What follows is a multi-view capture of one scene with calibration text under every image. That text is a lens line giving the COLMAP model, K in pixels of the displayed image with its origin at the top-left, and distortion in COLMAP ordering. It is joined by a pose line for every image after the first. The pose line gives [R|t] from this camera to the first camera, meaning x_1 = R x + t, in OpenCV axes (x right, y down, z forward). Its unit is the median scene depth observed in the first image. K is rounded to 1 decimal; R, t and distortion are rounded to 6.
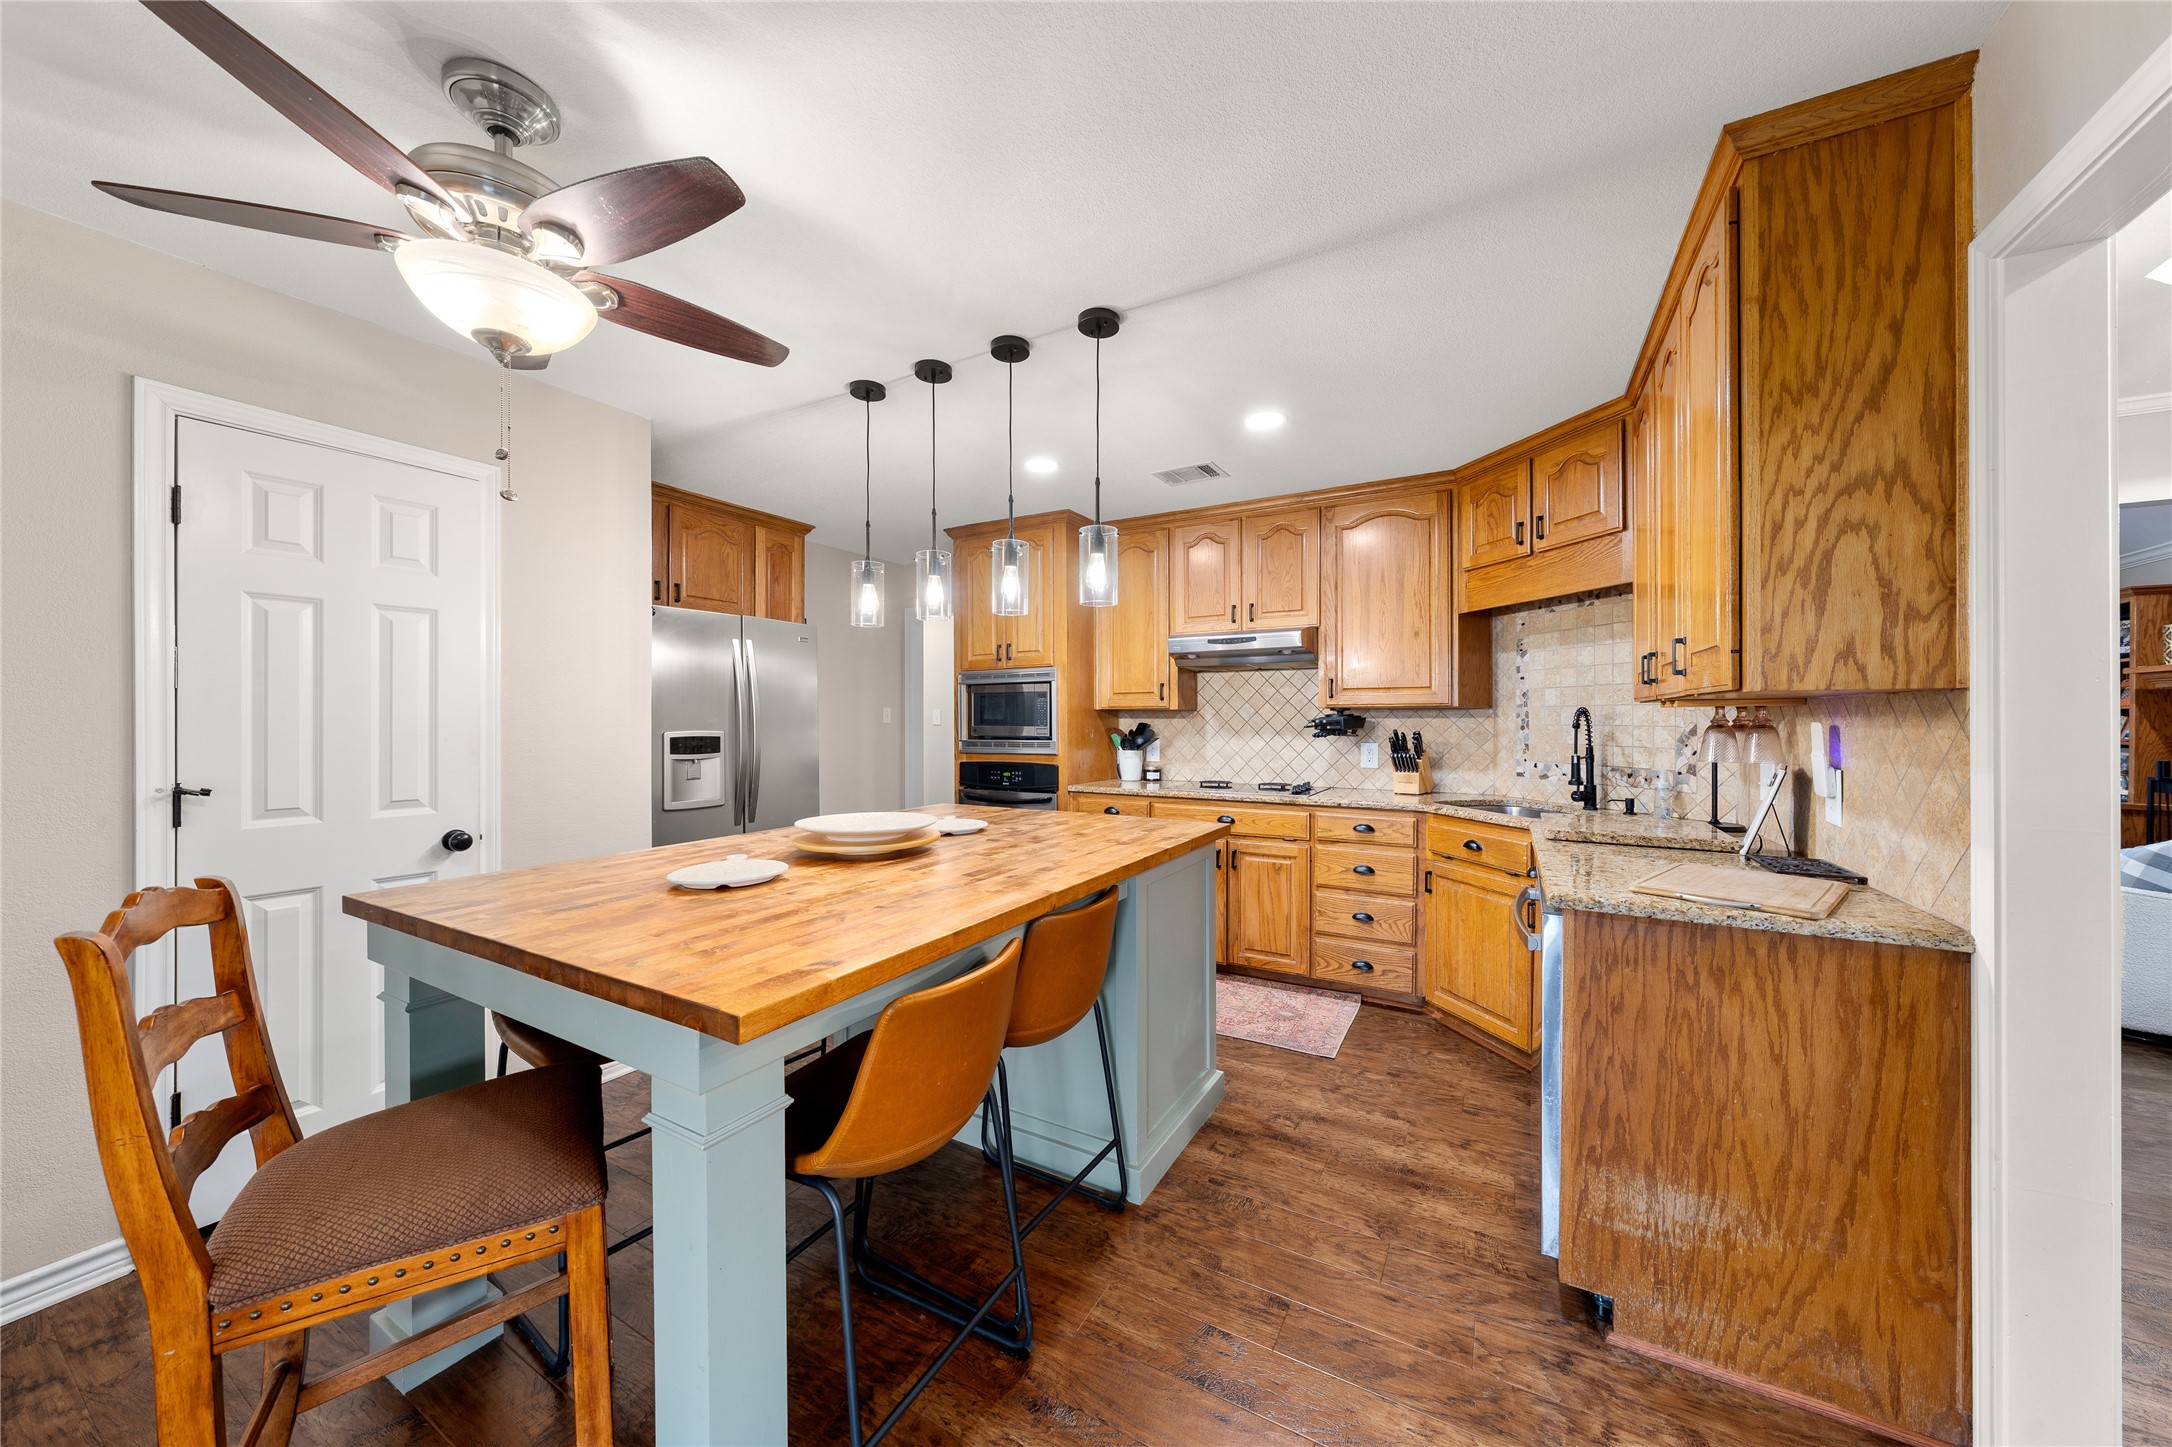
lens RADIAL K [[746.8, 0, 1090.0], [0, 746.8, 718.1], [0, 0, 1]] dist [-0.001258, 0.000136]
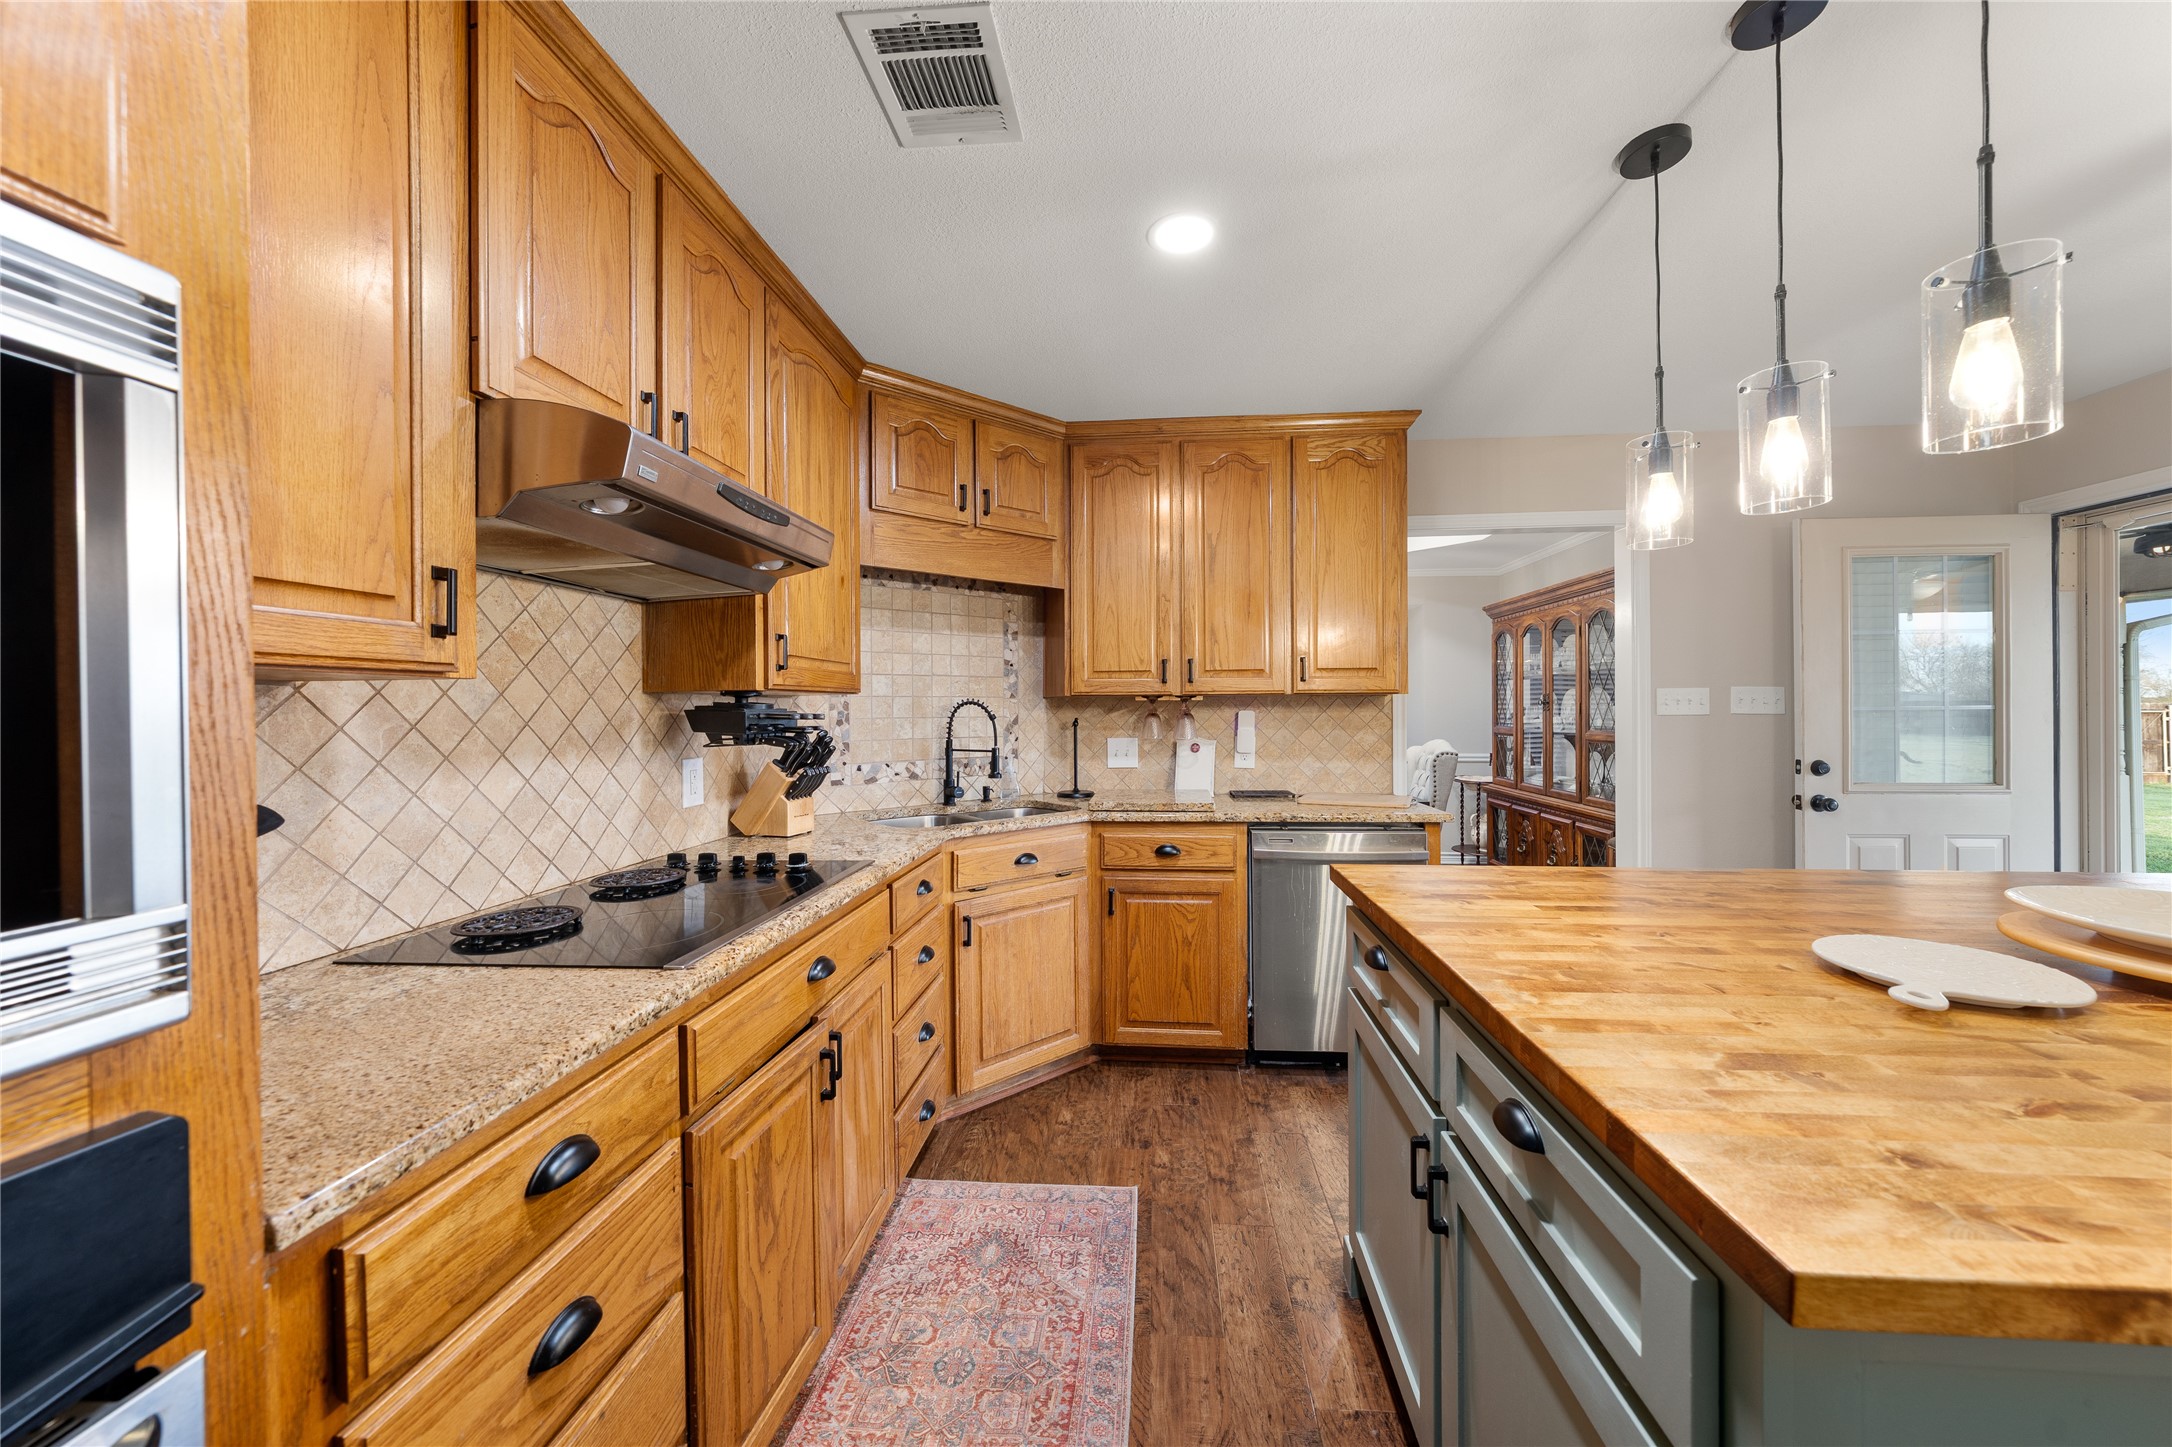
lens RADIAL K [[752.1, 0, 1095.8], [0, 752.1, 707.5], [0, 0, 1]] dist [-0.000816, -0.000087]
pose [[-0.417652, 0.002013, 0.908605, -0.271465], [0.001112, 0.999998, -0.001704, -0.001250], [-0.908607, 0.000299, -0.417653, 1.173868]]
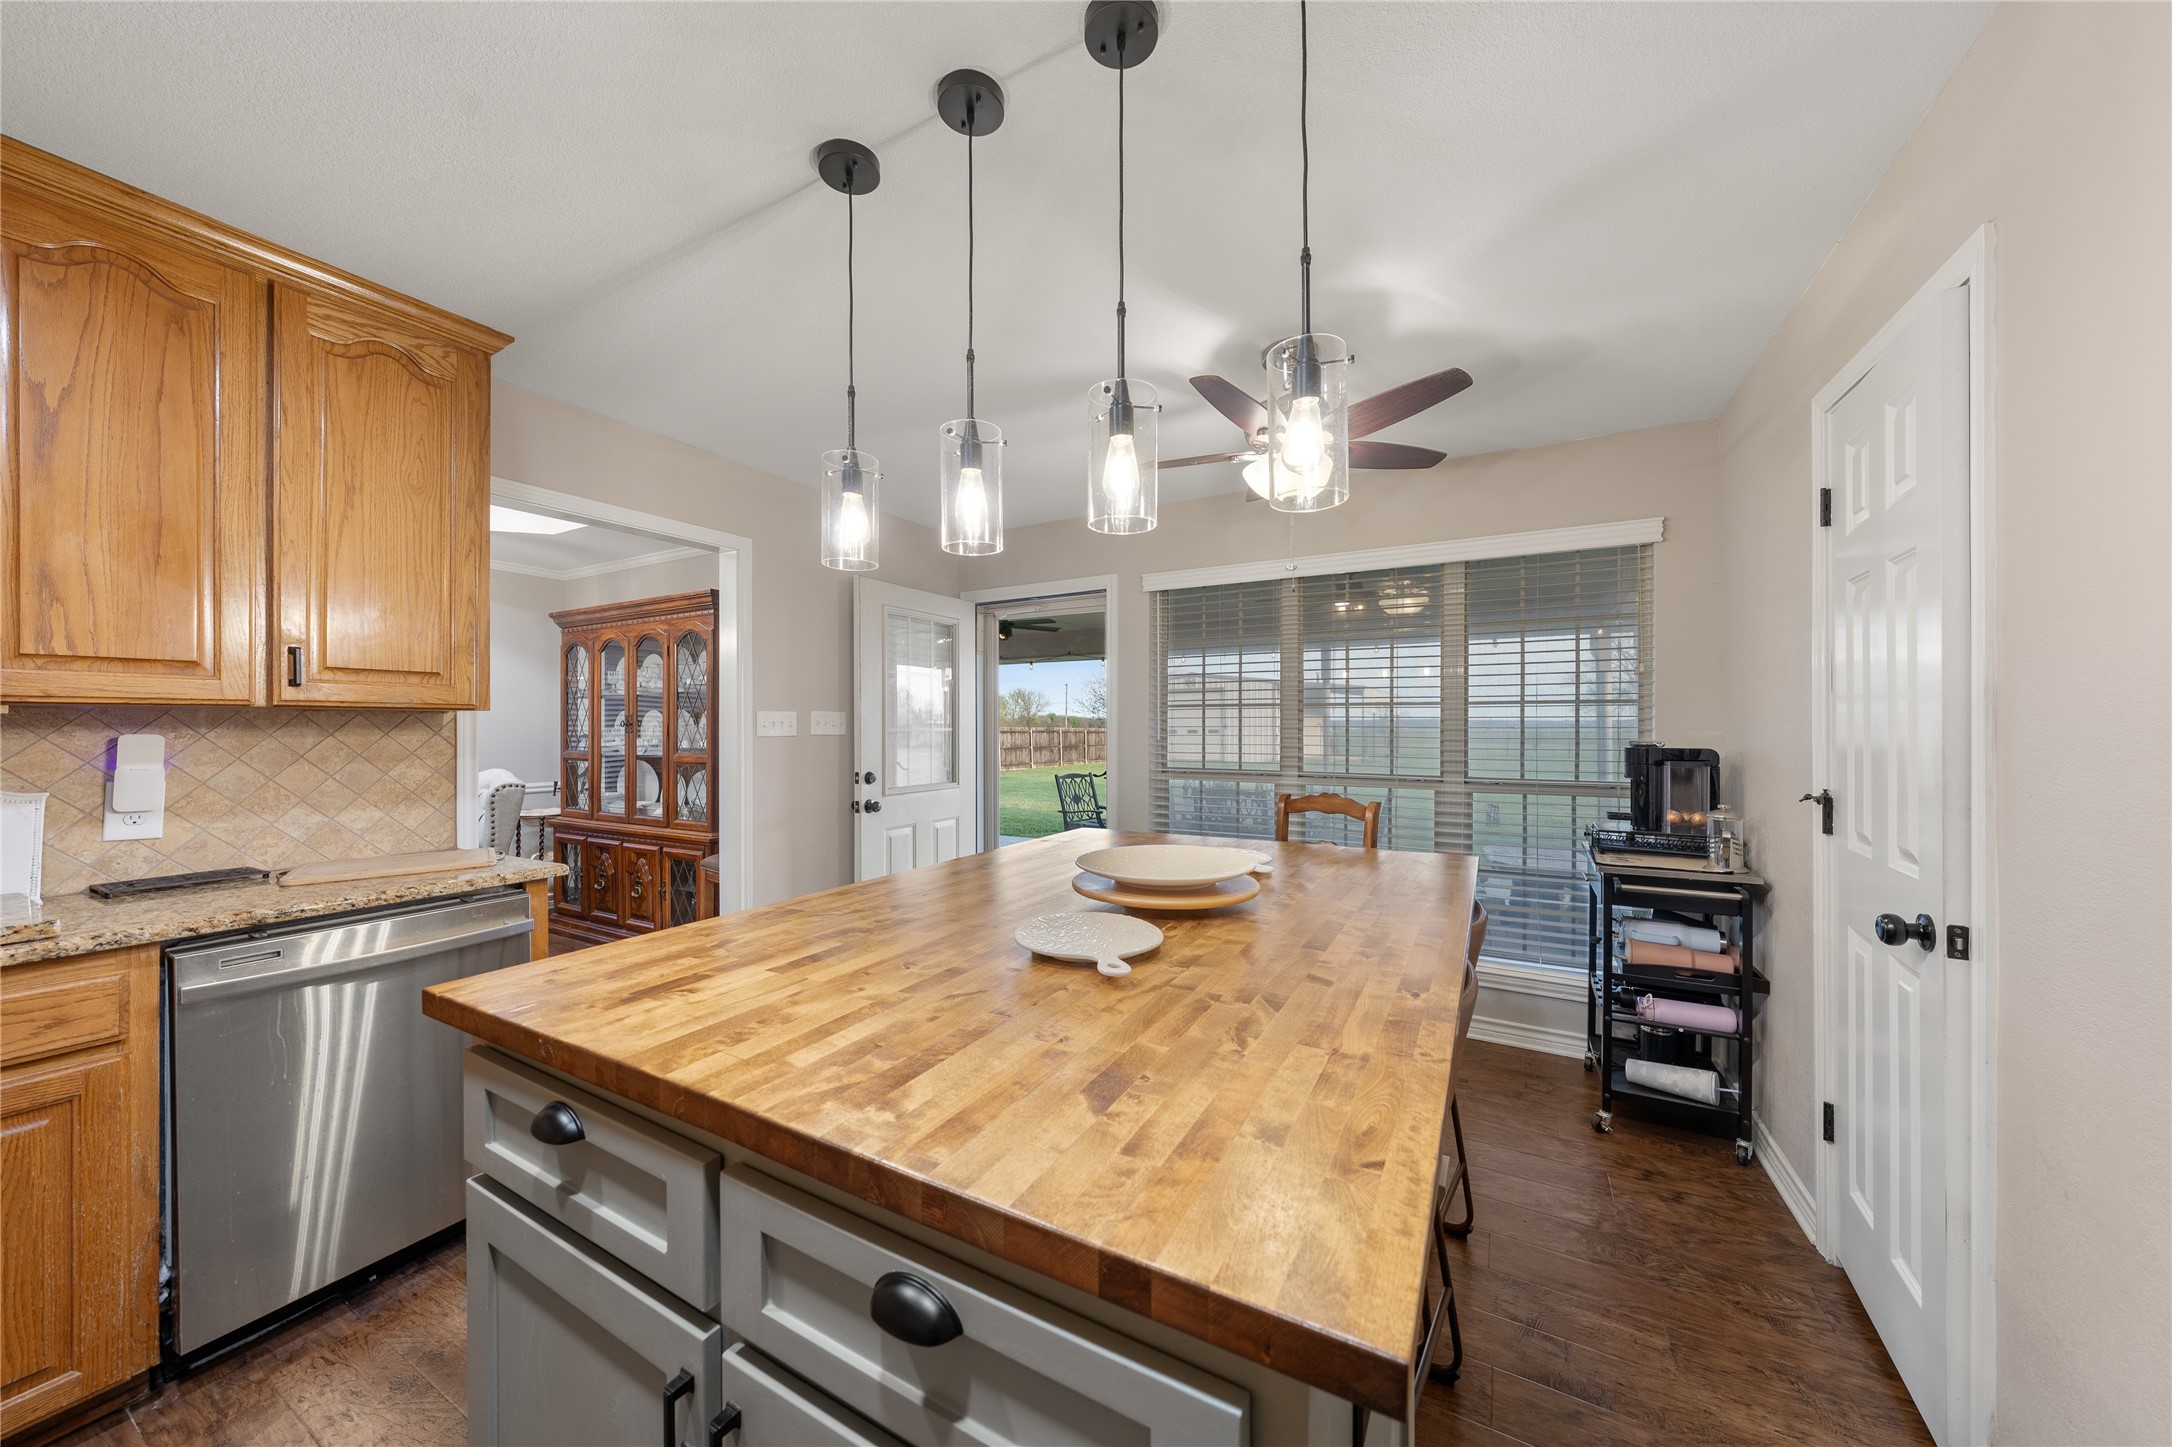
lens RADIAL K [[739.1, 0, 1084.8], [0, 739.1, 727.2], [0, 0, 1]] dist [-0.008281, 0.002033]
pose [[-0.999982, 0.001511, -0.005750, -0.137287], [0.001528, 0.999995, -0.002869, -0.001537], [0.005745, -0.002878, -0.999979, 1.116408]]
